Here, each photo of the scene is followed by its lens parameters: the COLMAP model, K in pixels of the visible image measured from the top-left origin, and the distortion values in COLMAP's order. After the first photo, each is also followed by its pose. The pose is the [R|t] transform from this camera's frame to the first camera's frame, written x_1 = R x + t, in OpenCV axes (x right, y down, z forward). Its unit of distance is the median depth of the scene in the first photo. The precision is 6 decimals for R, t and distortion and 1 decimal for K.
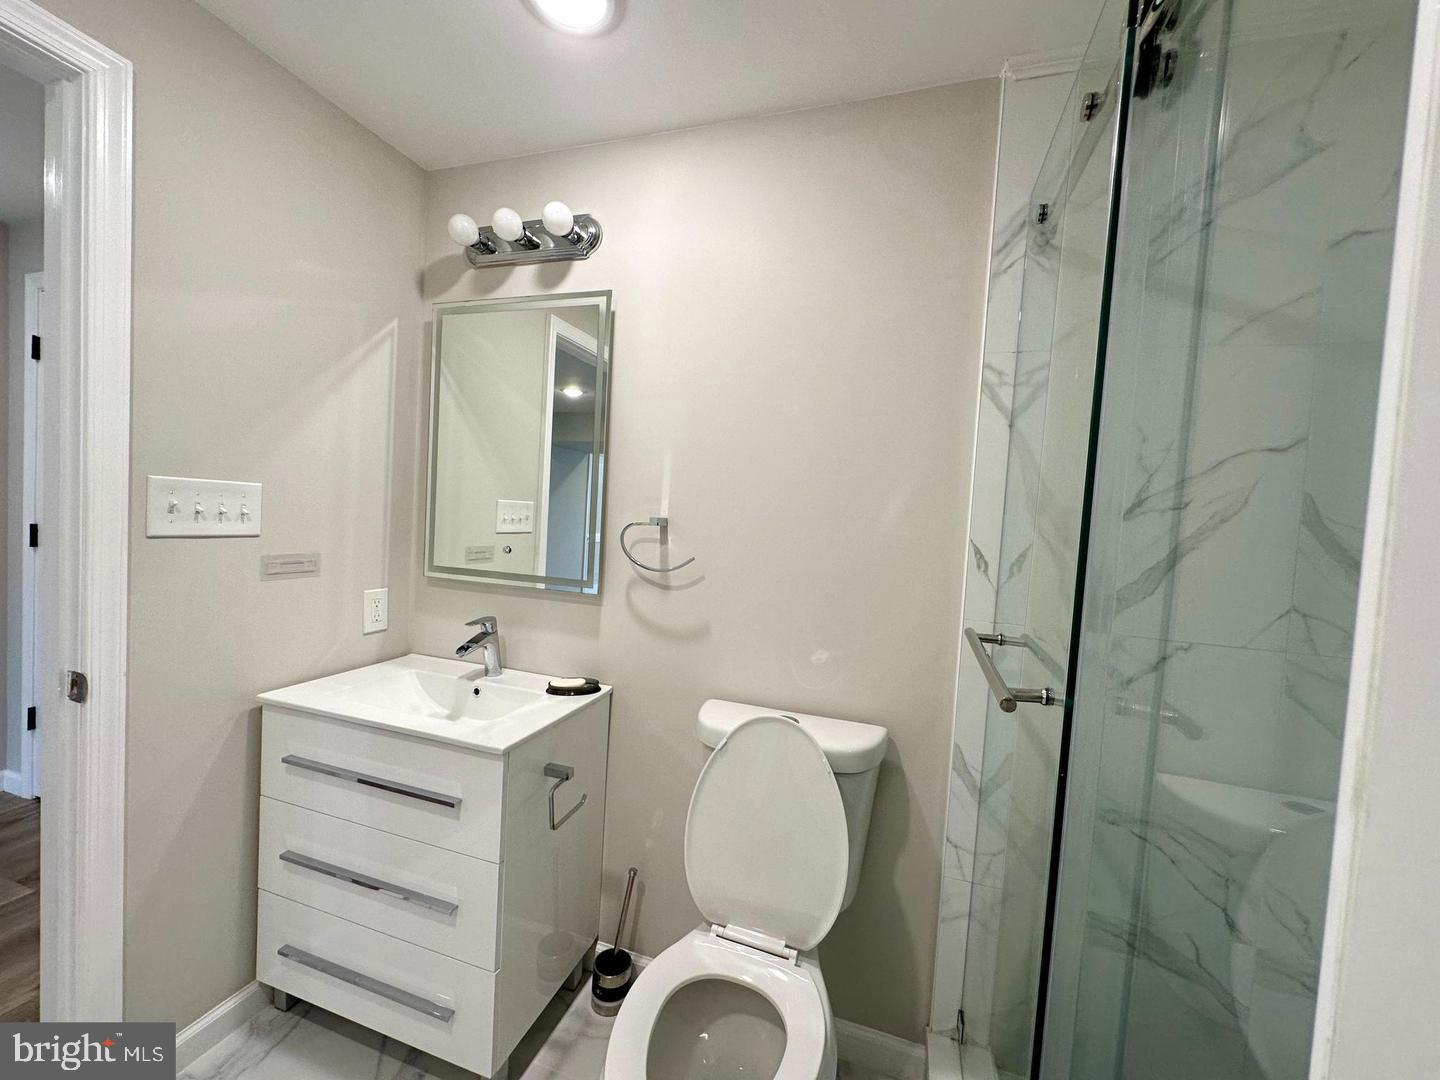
lens RADIAL K [[574.4, 0, 720.0], [0, 574.4, 540.0], [0, 0, 1]] dist [-0.000763, 0.000162]
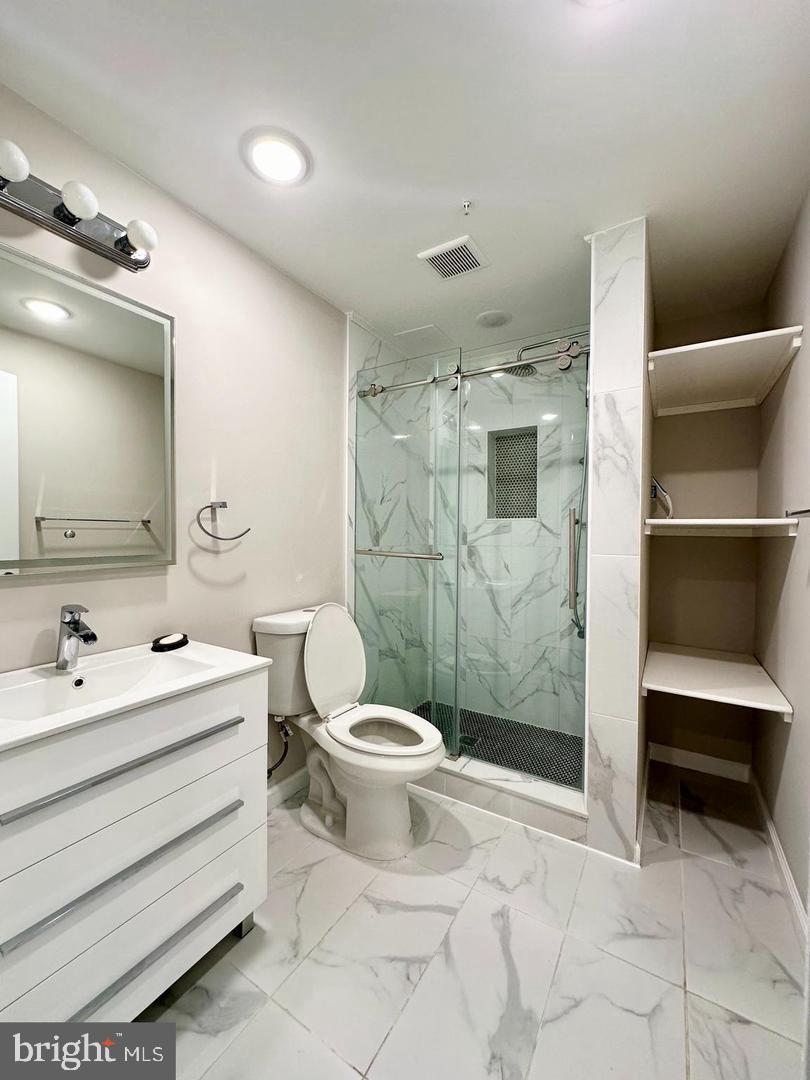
lens RADIAL K [[430.8, 0, 405.0], [0, 430.8, 540.0], [0, 0, 1]] dist [-0.000763, 0.000162]
pose [[0.238196, -0.073293, 0.968448, -1.000761], [0.045319, 0.996901, 0.064300, 0.006214], [-0.970159, 0.028573, 0.240780, 0.303109]]
